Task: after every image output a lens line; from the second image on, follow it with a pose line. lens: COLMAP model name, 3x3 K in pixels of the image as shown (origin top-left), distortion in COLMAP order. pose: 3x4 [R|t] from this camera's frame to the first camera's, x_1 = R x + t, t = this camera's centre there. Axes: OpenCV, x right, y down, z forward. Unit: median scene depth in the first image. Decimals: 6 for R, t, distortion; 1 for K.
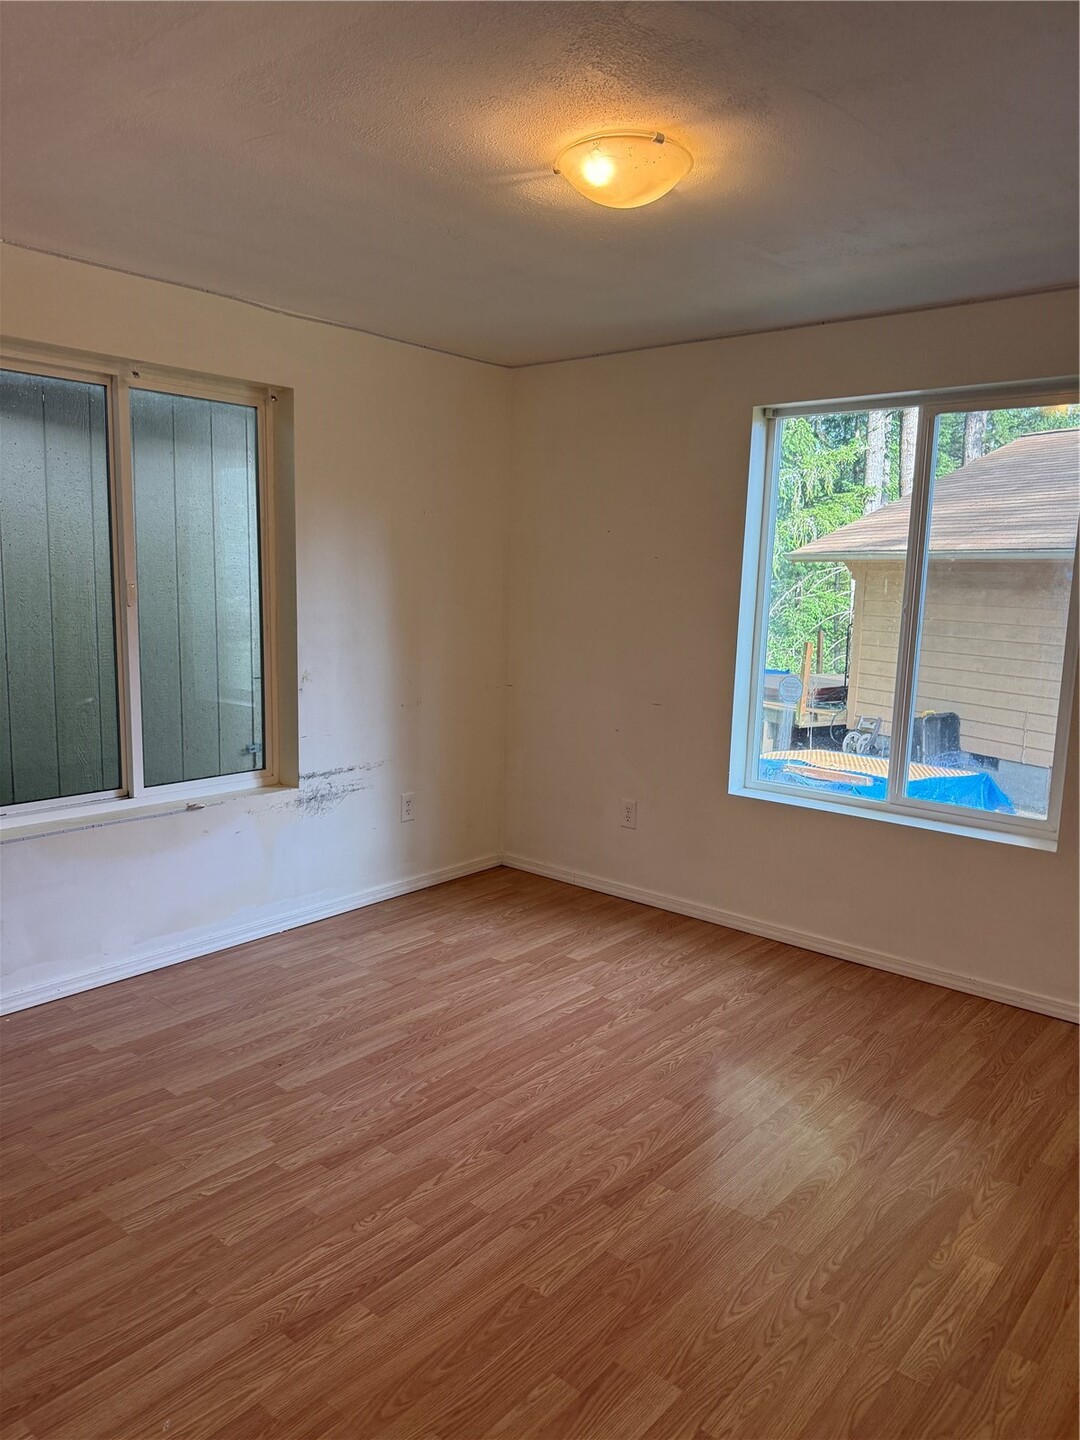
lens RADIAL K [[1016.3, 0, 538.7], [0, 1016.3, 731.8], [0, 0, 1]] dist [0.025652, -0.029222]
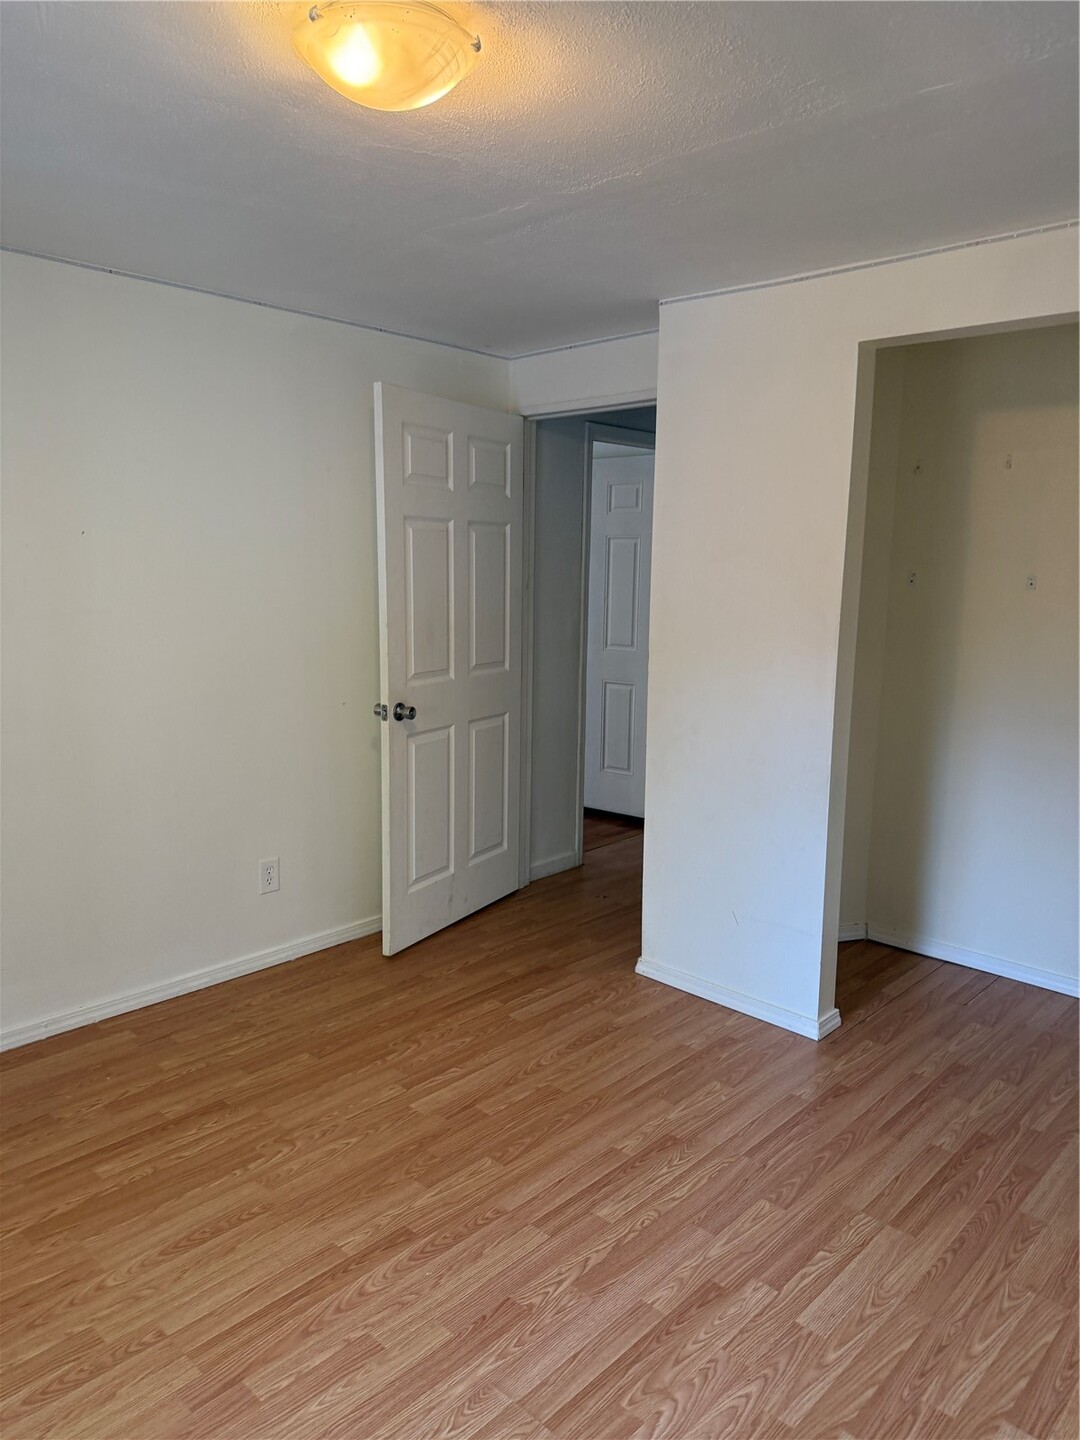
lens RADIAL K [[1016.3, 0, 538.7], [0, 1016.3, 731.8], [0, 0, 1]] dist [0.025652, -0.029222]
pose [[-0.998130, -0.043225, 0.043224, -0.078529], [-0.026929, 0.945709, 0.323896, -0.317745], [-0.054878, 0.322126, -0.945105, 1.784694]]
